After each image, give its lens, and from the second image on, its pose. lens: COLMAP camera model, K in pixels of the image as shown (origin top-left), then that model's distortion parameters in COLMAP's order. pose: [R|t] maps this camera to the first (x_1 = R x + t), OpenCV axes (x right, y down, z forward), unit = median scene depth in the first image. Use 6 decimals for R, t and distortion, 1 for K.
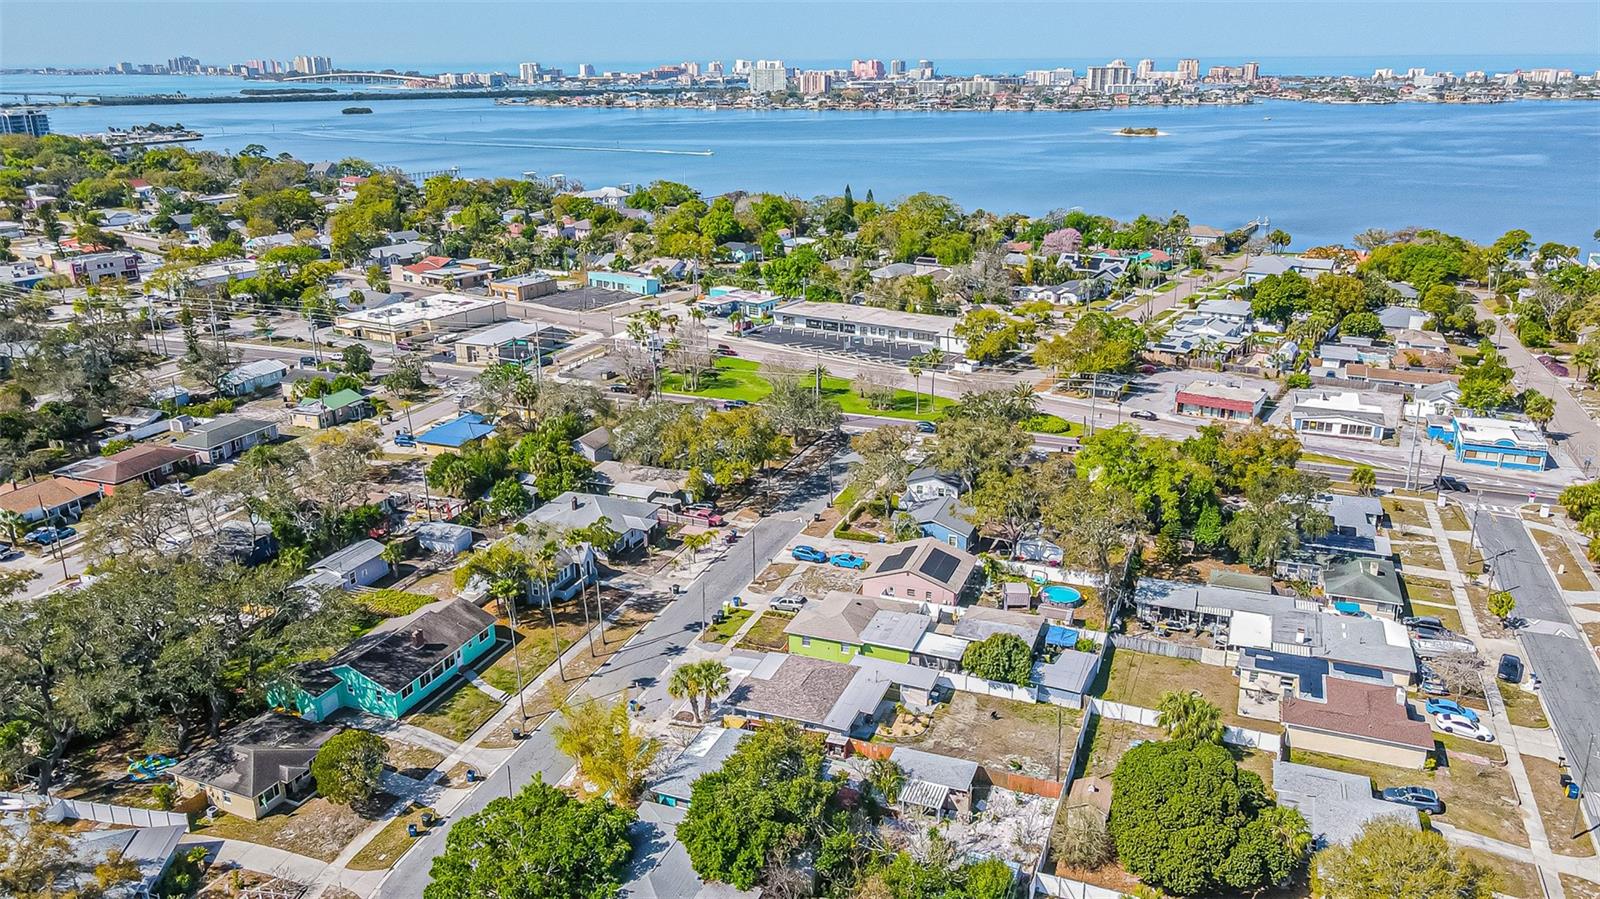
lens RADIAL K [[1186.6, 0, 823.2], [0, 1186.6, 456.3], [0, 0, 1]] dist [-0.005998, 0.036788]
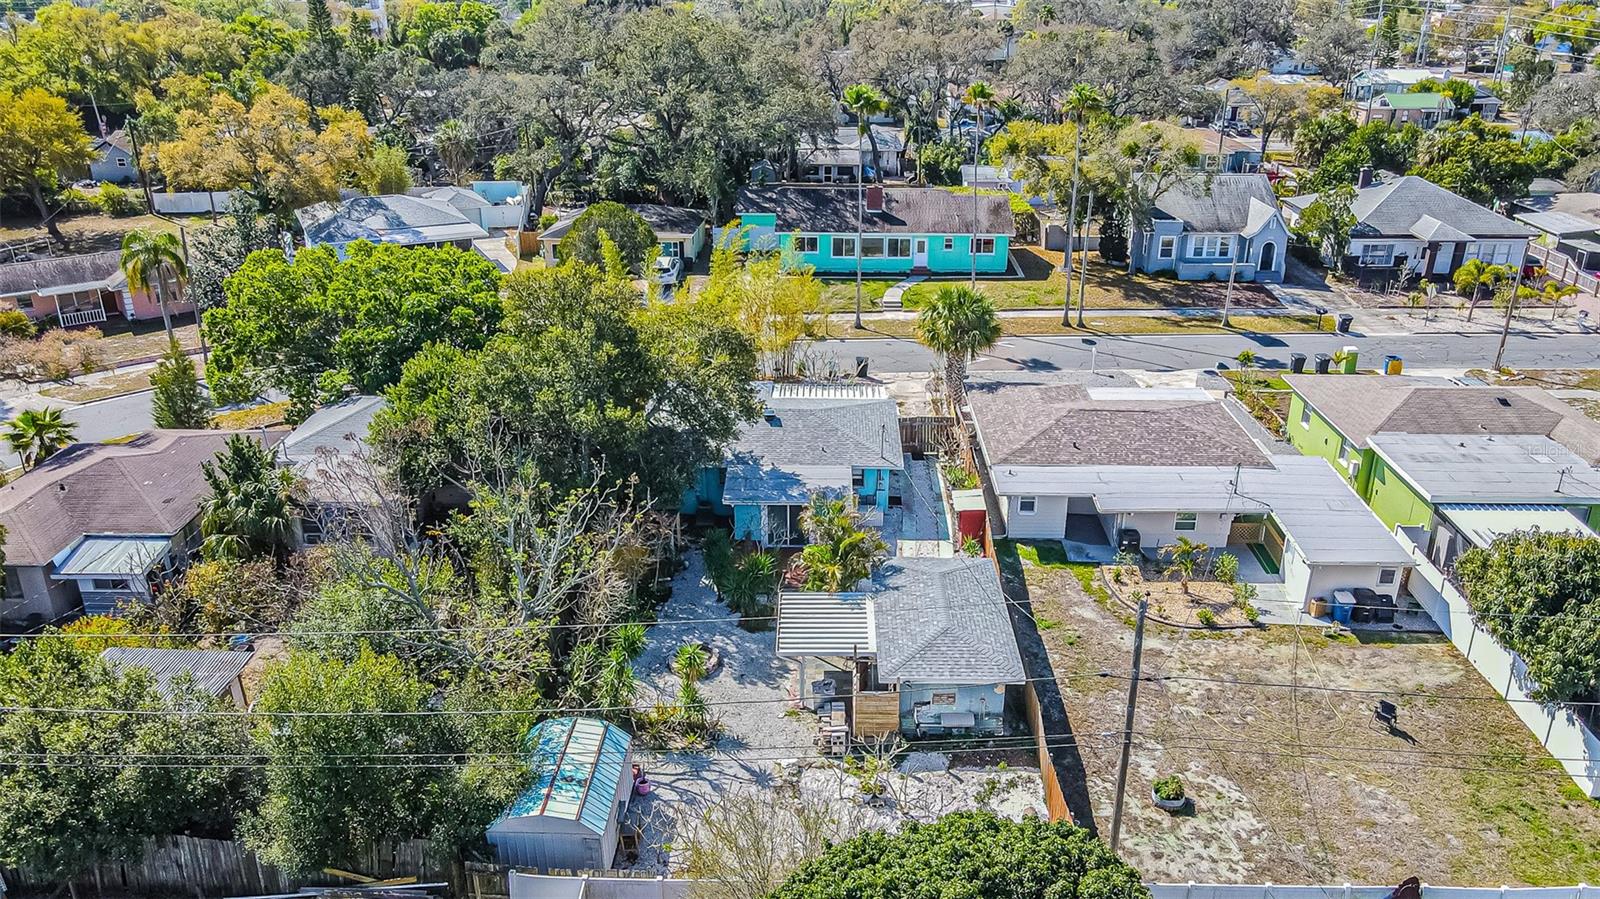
lens RADIAL K [[1186.6, 0, 823.2], [0, 1186.6, 456.3], [0, 0, 1]] dist [-0.005998, 0.036788]
pose [[0.330743, 0.363087, -0.871078, 0.184841], [-0.303857, 0.914843, 0.265956, 0.064366], [0.893465, 0.176720, 0.412905, 0.392362]]
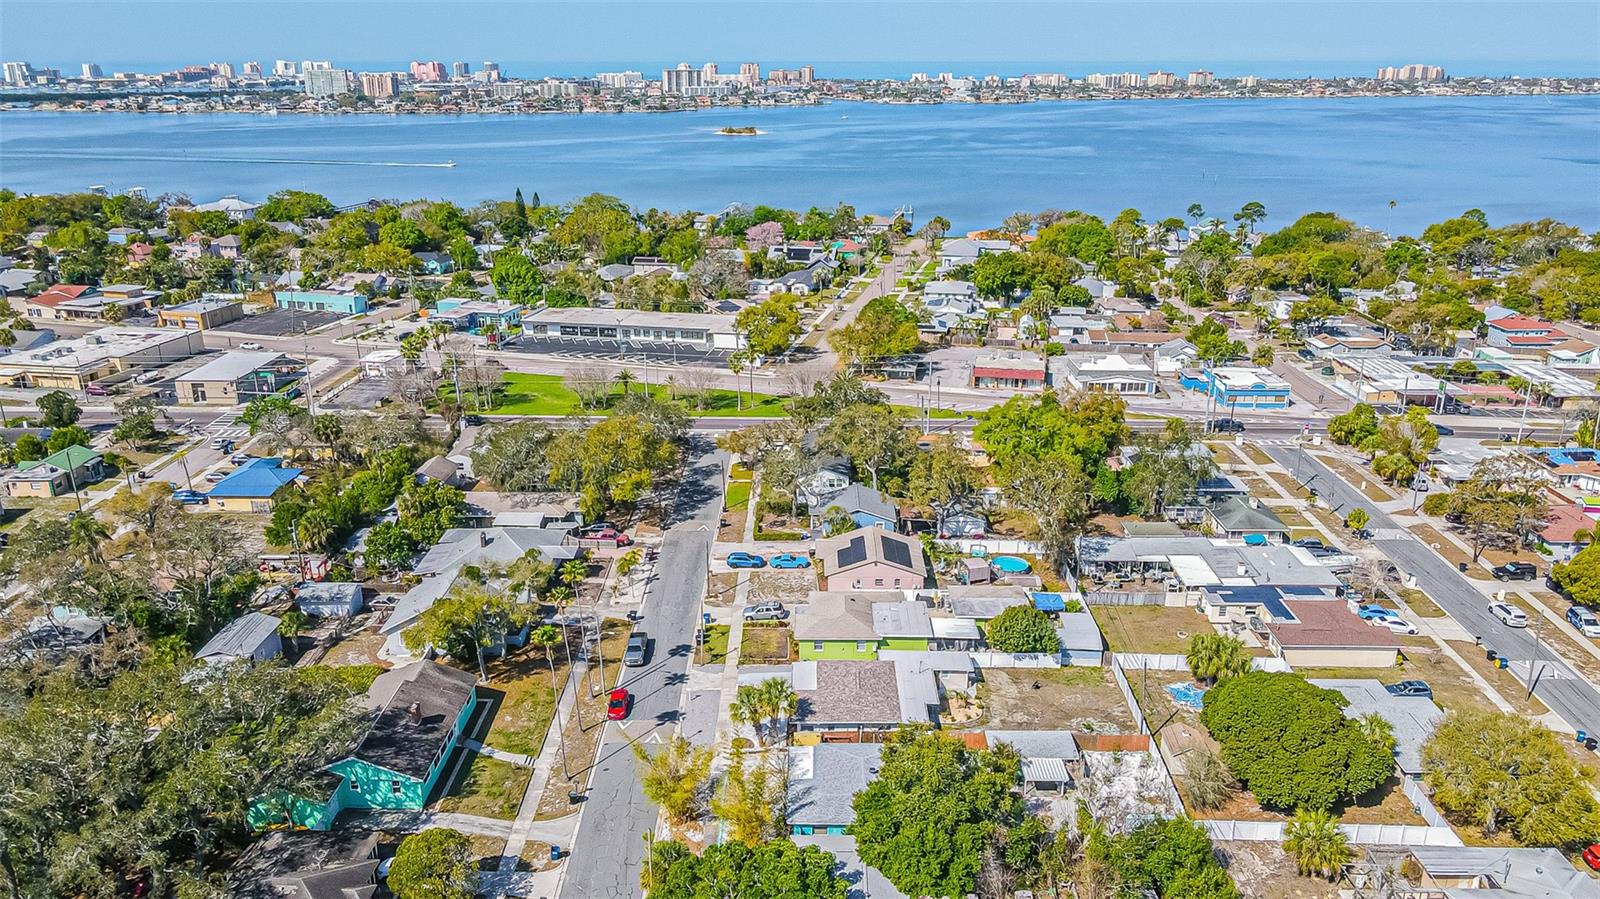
lens RADIAL K [[1186.6, 0, 823.2], [0, 1186.6, 456.3], [0, 0, 1]] dist [-0.005998, 0.036788]
pose [[0.937734, -0.106763, 0.330540, -0.184711], [0.107659, 0.994065, 0.015652, -0.006367], [-0.330250, 0.020908, 0.943662, 0.053530]]
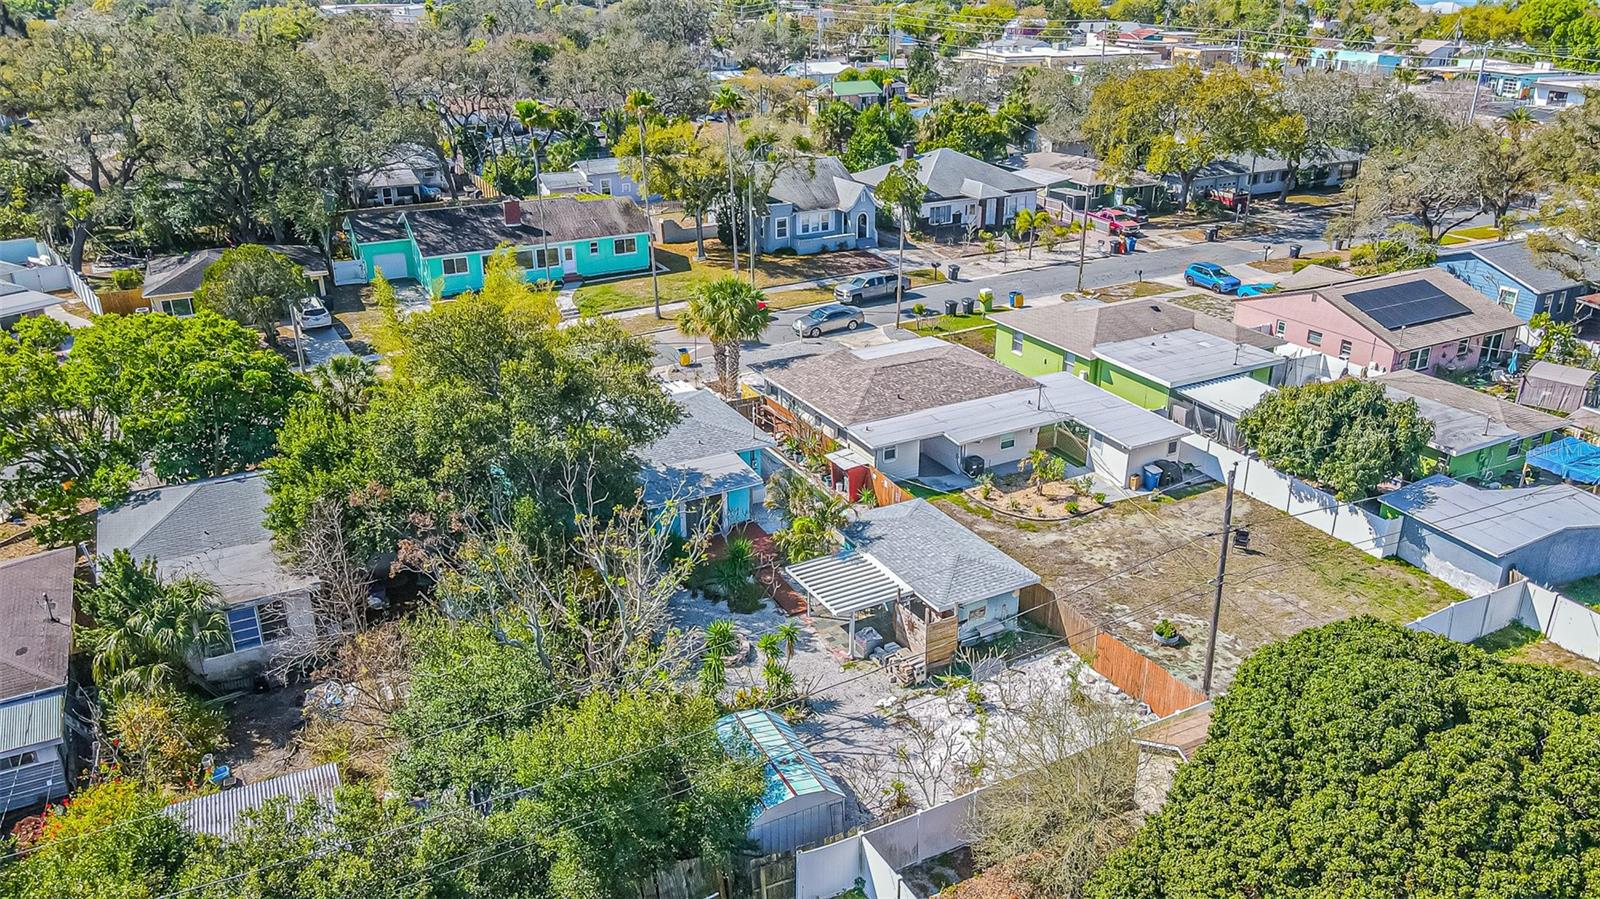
lens RADIAL K [[1164.7, 0, 811.8], [0, 1164.7, 445.6], [0, 0, 1]] dist [-0.038628, 0.138496]
pose [[0.745047, 0.247216, -0.619507, 0.149250], [-0.204258, 0.968721, 0.140921, 0.086359], [0.634967, 0.021547, 0.772239, 0.319625]]
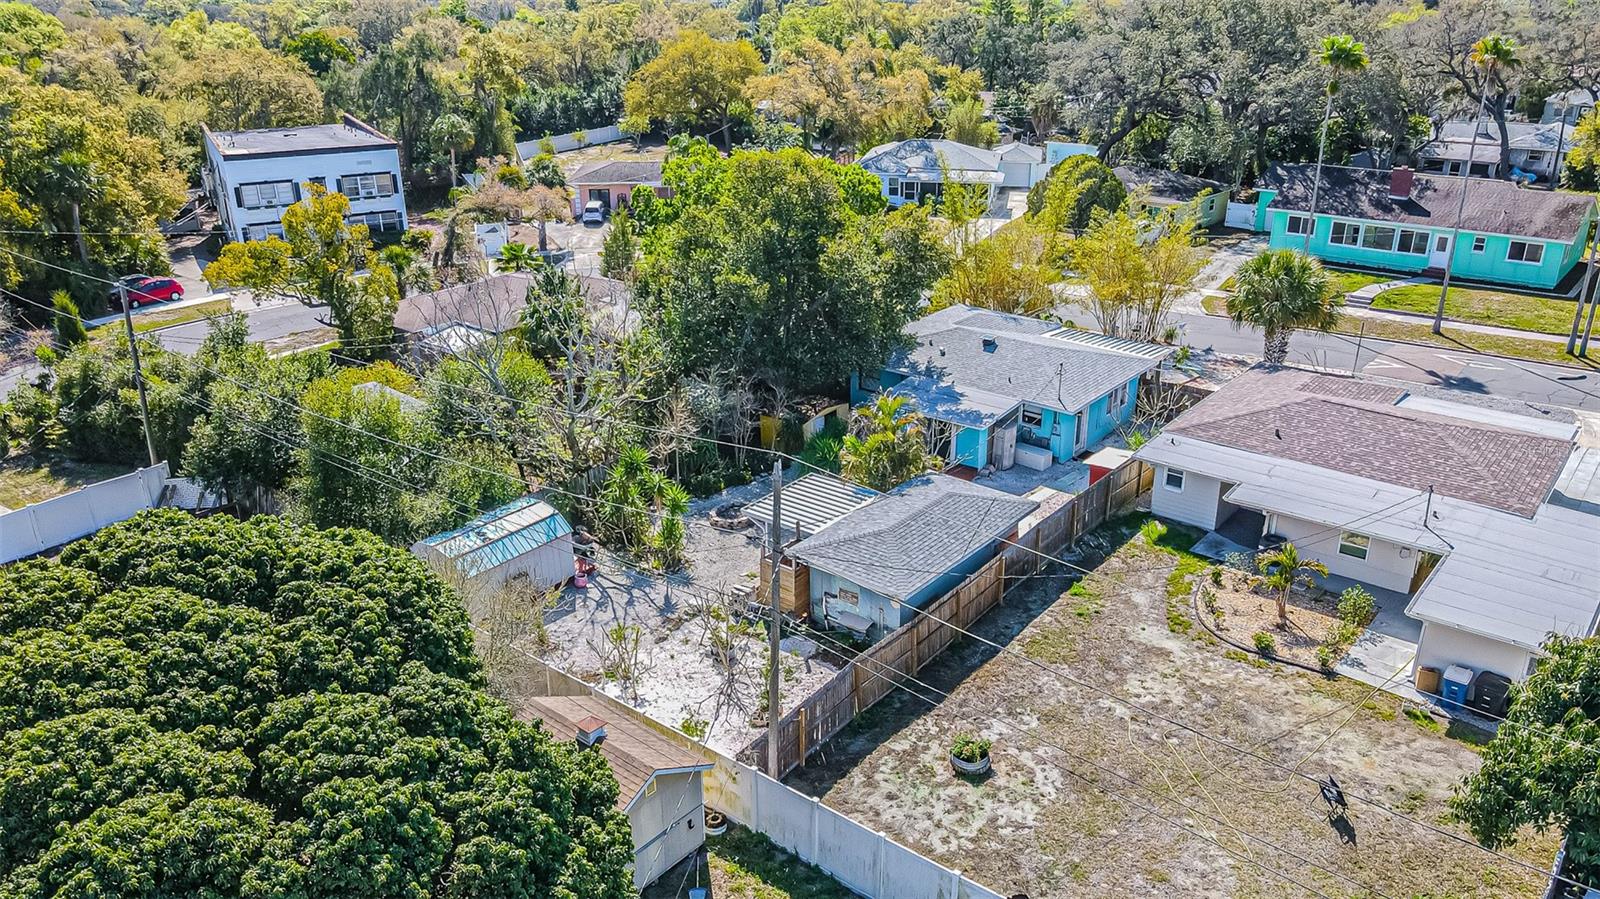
lens RADIAL K [[1186.6, 0, 823.2], [0, 1186.6, 456.3], [0, 0, 1]] dist [-0.005998, 0.036788]
pose [[-0.315784, 0.358379, -0.878547, 0.192572], [-0.302494, 0.839585, 0.451213, 0.047977], [0.899321, 0.408241, -0.156720, 0.494256]]
